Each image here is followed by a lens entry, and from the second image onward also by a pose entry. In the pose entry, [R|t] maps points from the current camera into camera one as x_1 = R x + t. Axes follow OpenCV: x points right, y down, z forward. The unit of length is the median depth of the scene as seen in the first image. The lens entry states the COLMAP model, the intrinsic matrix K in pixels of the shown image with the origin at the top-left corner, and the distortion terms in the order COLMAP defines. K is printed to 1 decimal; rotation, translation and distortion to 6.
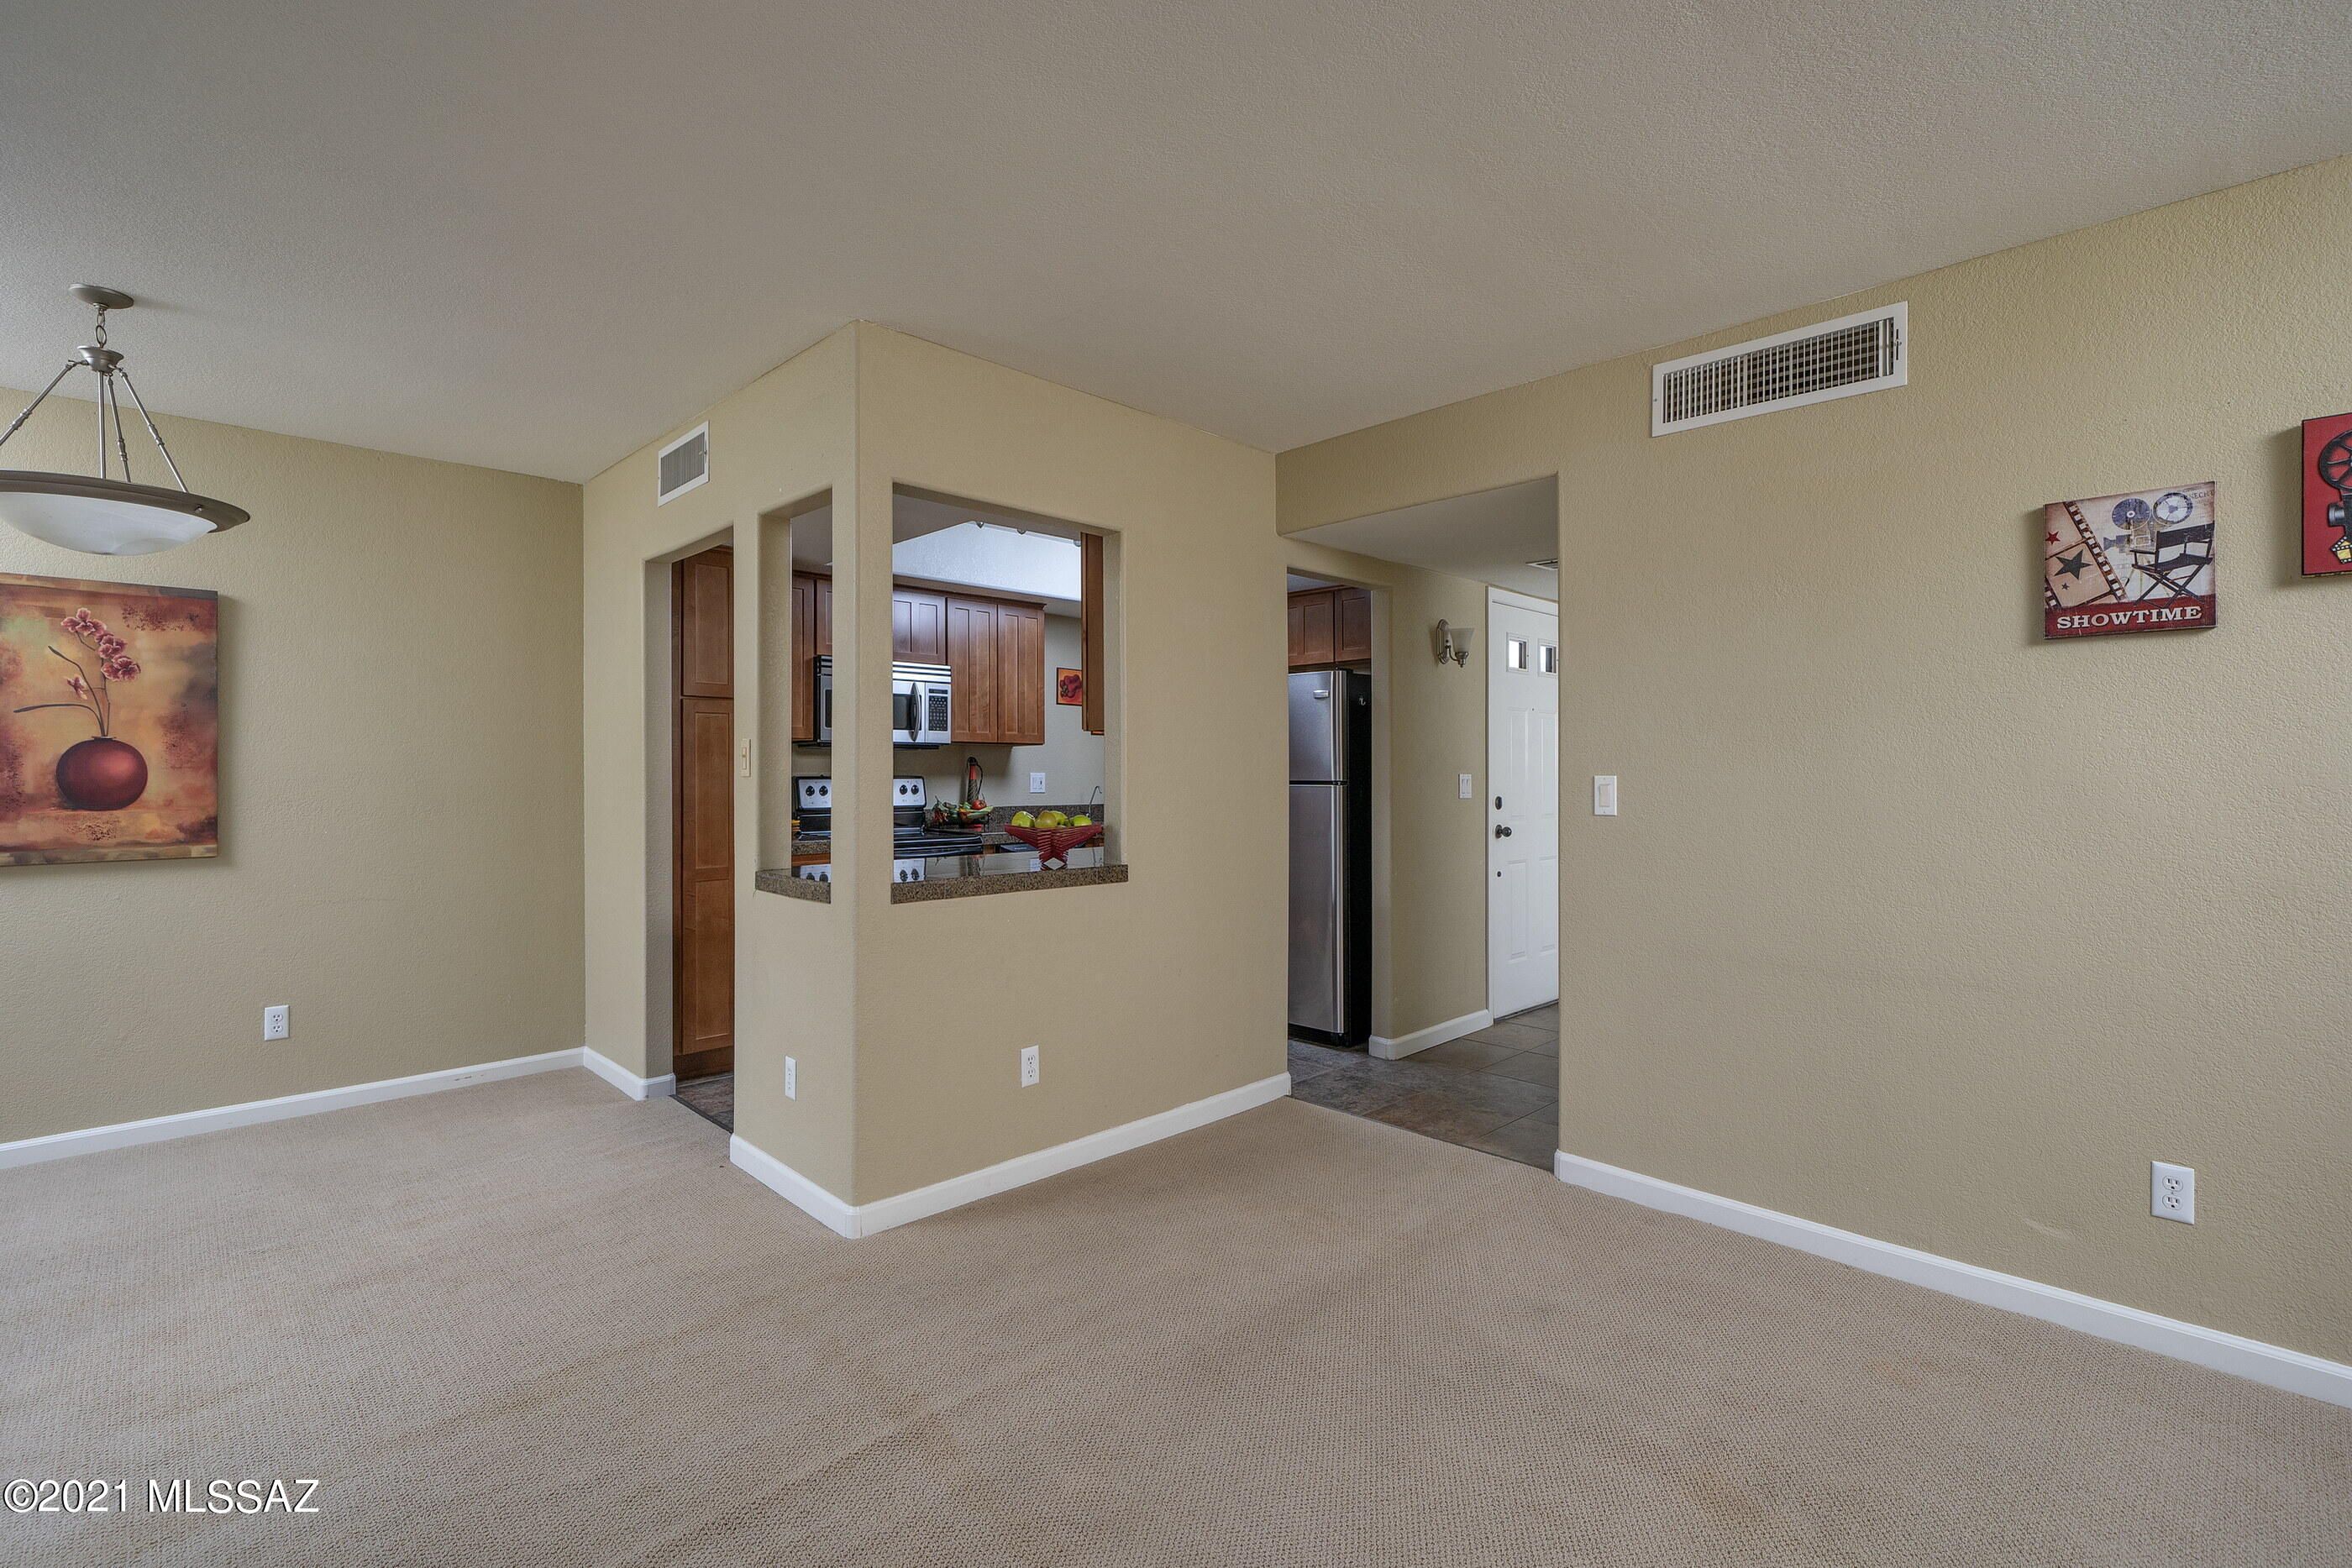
lens RADIAL K [[1018.1, 0, 1161.9], [0, 1018.1, 773.3], [0, 0, 1]] dist [-0.003360, -0.000446]
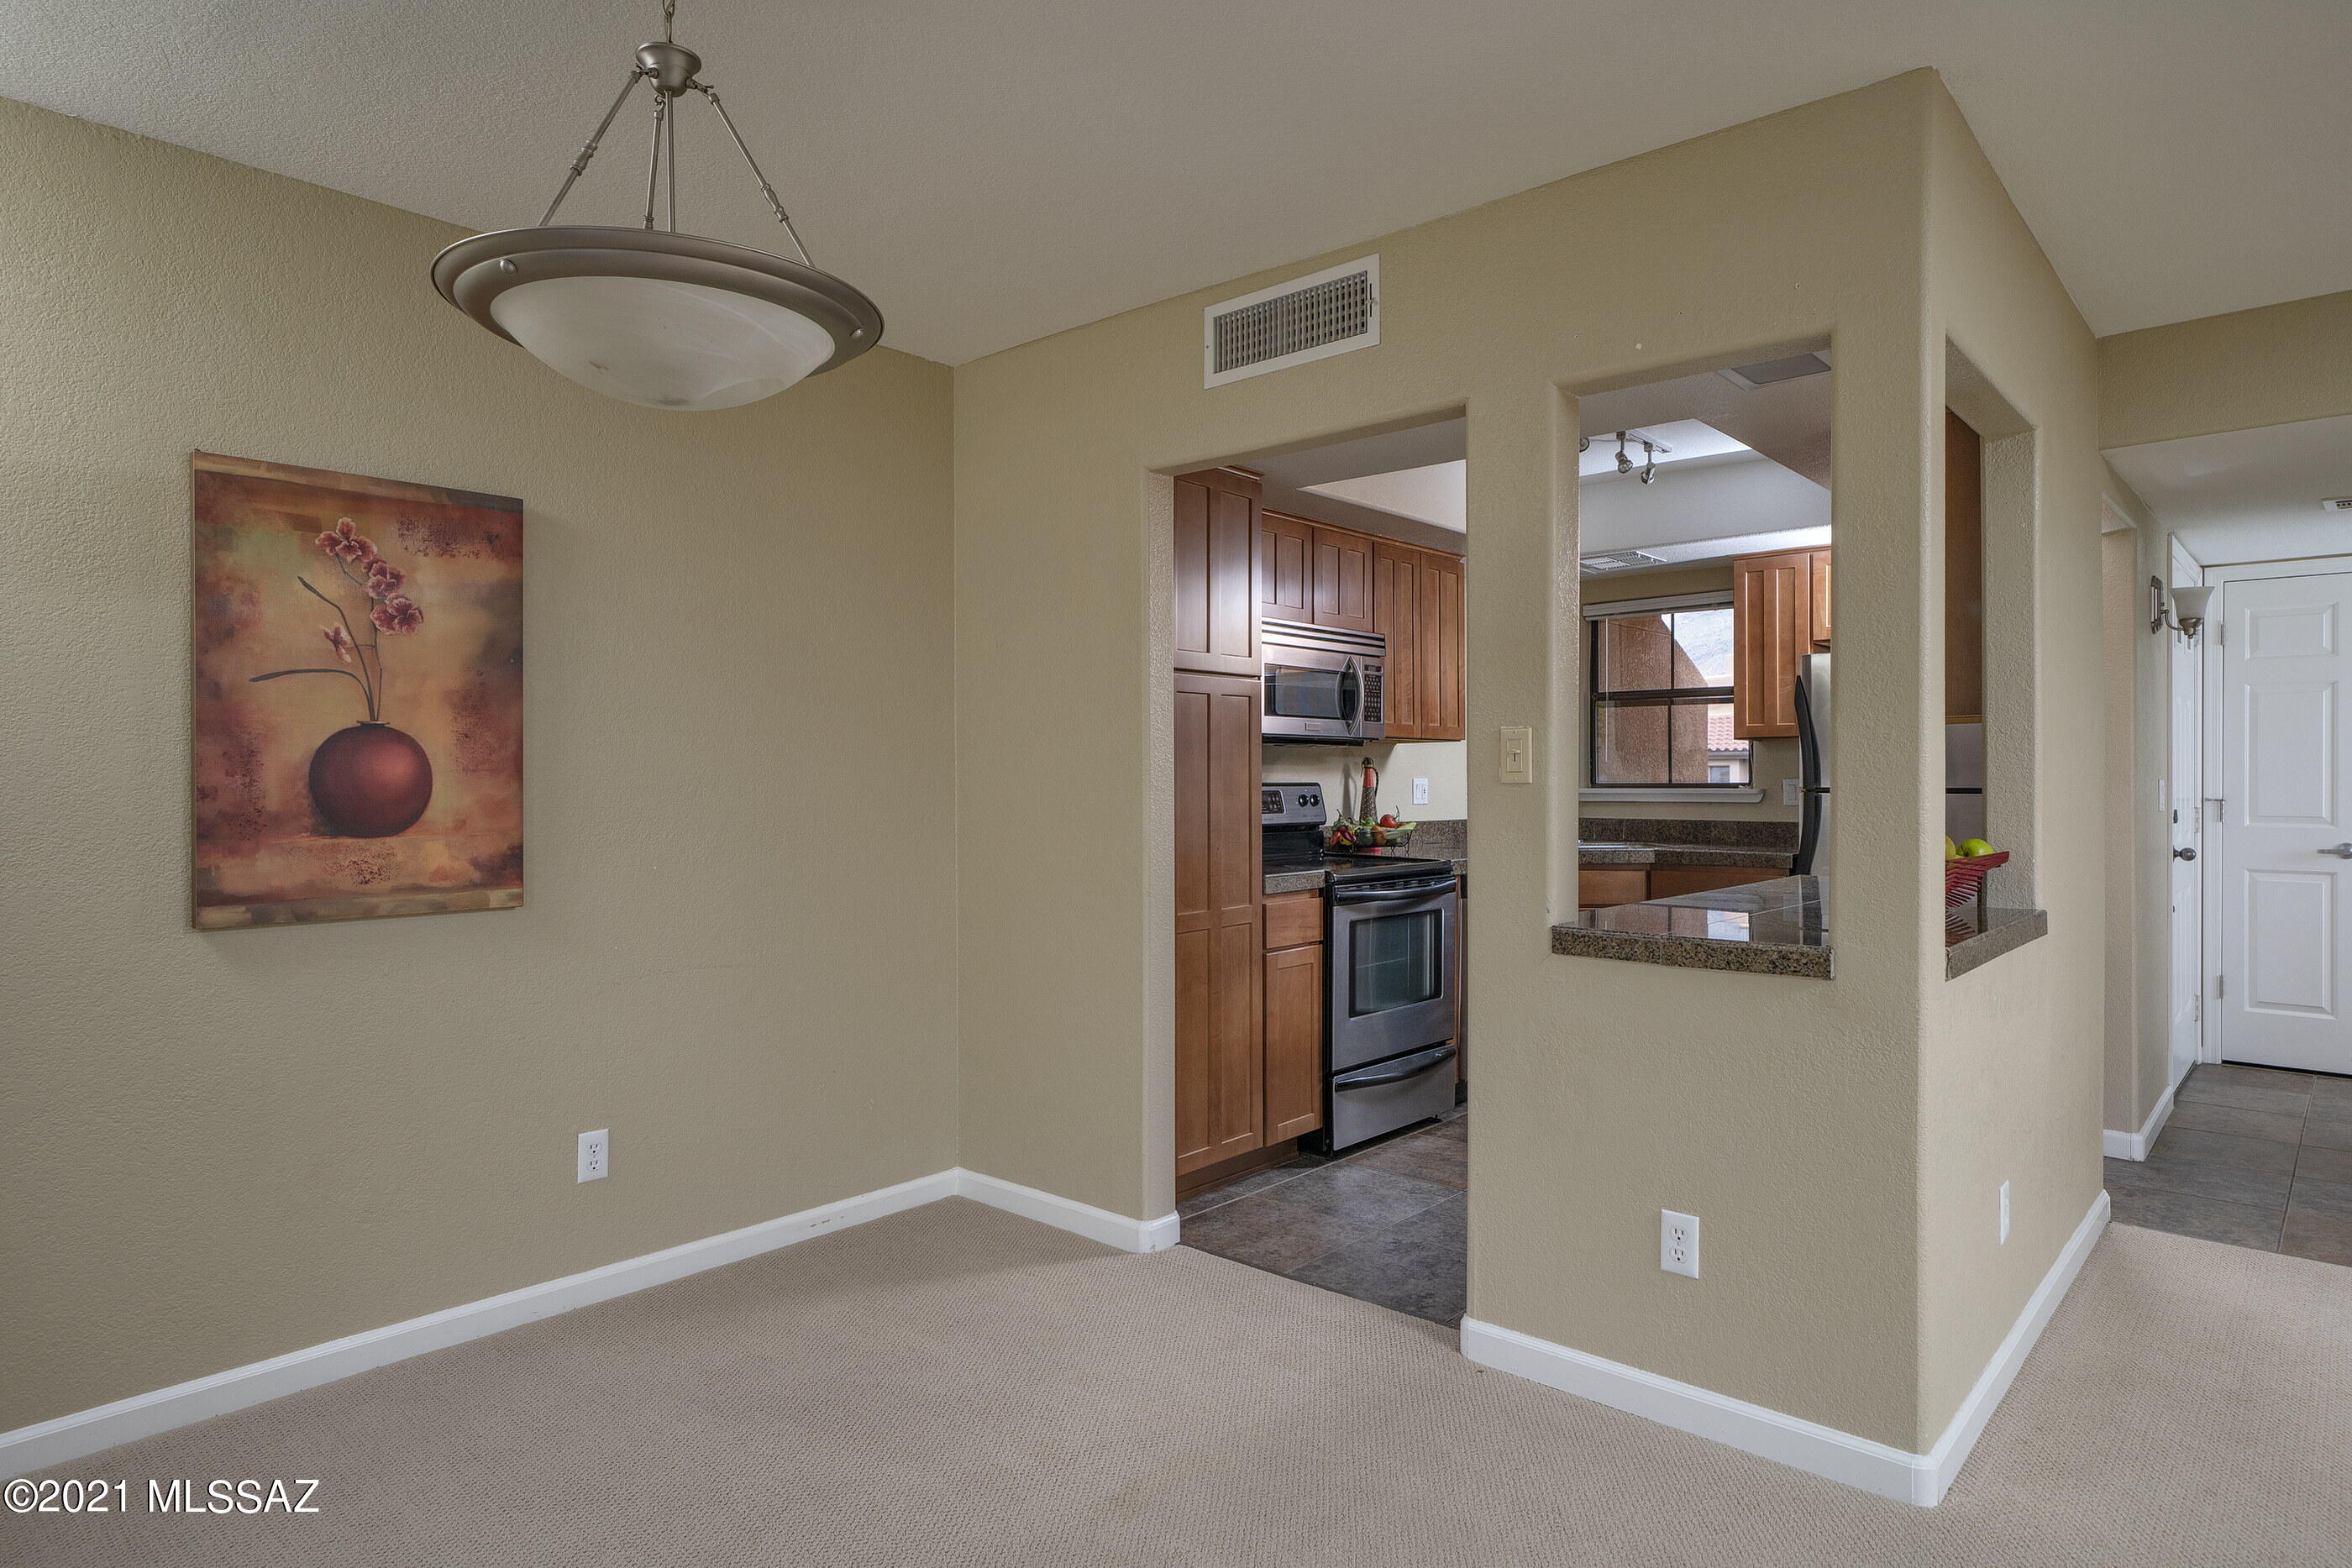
lens RADIAL K [[1180.8, 0, 1174.9], [0, 1180.8, 786.6], [0, 0, 1]] dist [-0.003382, -0.000035]
pose [[0.996182, -0.000814, 0.087295, -0.603268], [0.000320, 0.999984, 0.005672, 0.000798], [-0.087298, -0.005623, 0.996166, 0.216870]]
